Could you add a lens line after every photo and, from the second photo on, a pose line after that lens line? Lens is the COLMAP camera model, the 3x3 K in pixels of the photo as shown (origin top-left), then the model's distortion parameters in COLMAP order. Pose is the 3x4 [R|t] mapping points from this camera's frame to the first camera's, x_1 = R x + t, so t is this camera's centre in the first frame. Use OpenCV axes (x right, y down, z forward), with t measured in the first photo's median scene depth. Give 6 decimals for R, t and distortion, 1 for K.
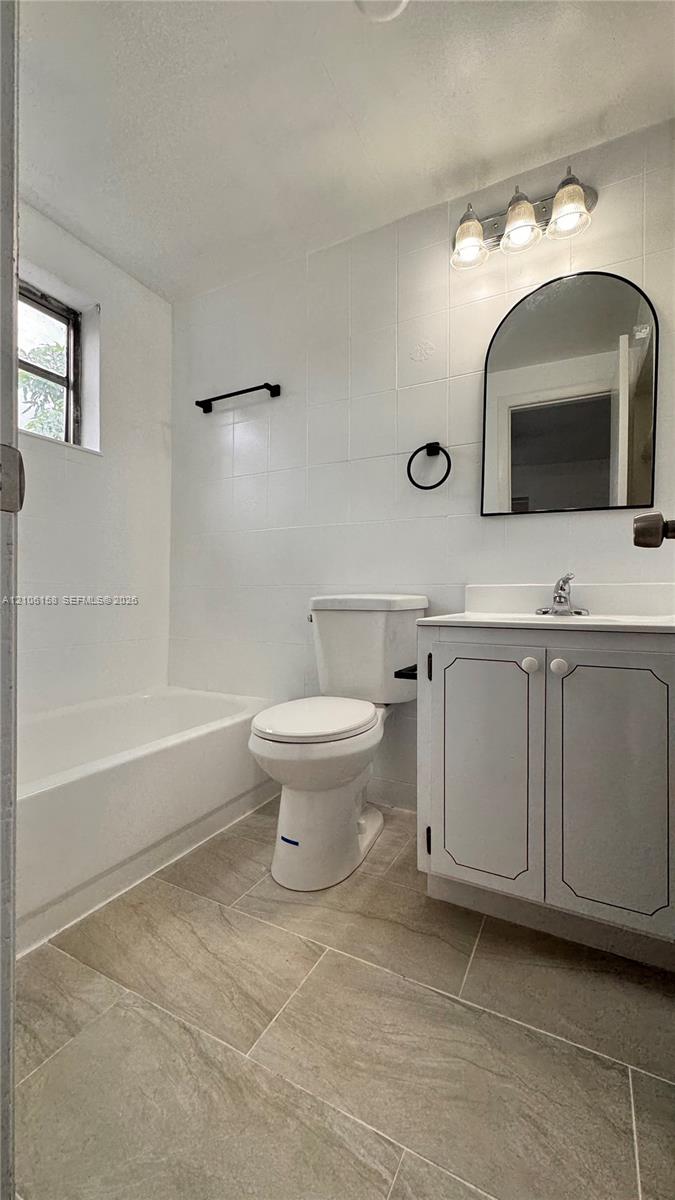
lens RADIAL K [[476.5, 0, 338.9], [0, 476.5, 600.4], [0, 0, 1]] dist [-0.003596, 0.000250]
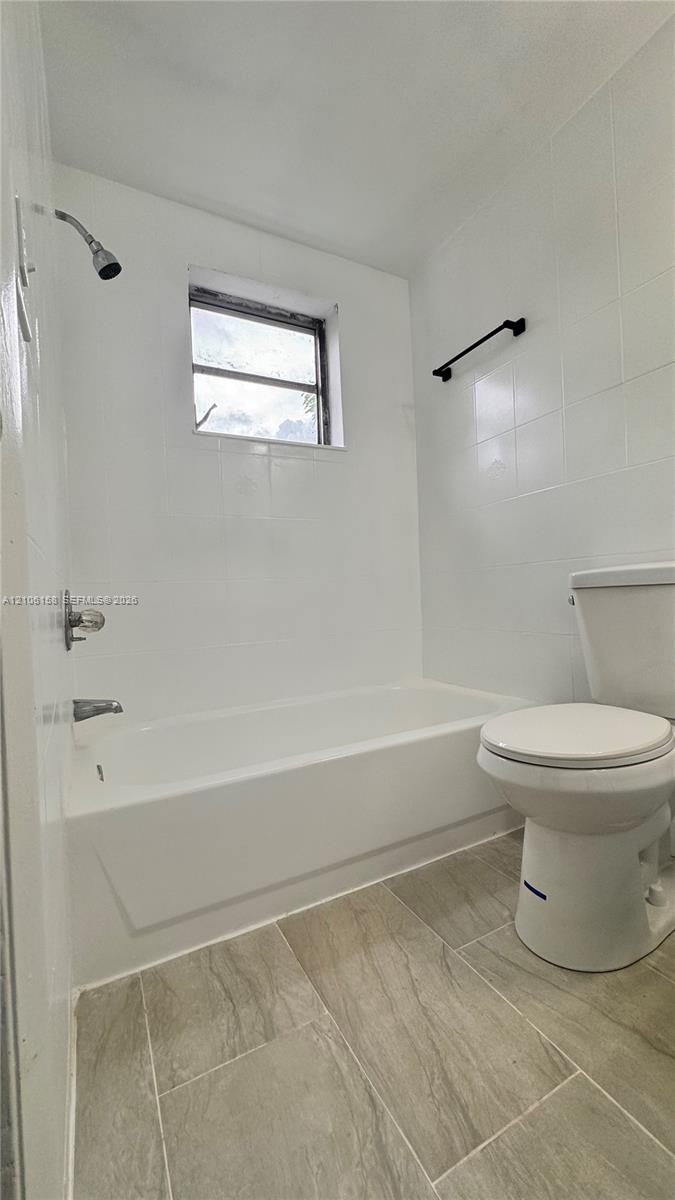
lens RADIAL K [[476.5, 0, 338.9], [0, 476.5, 600.4], [0, 0, 1]] dist [-0.003596, 0.000250]
pose [[0.825390, -0.037518, -0.563315, 0.079790], [0.045540, 0.998962, 0.000194, 0.025606], [0.562723, -0.025813, 0.826242, 0.195020]]
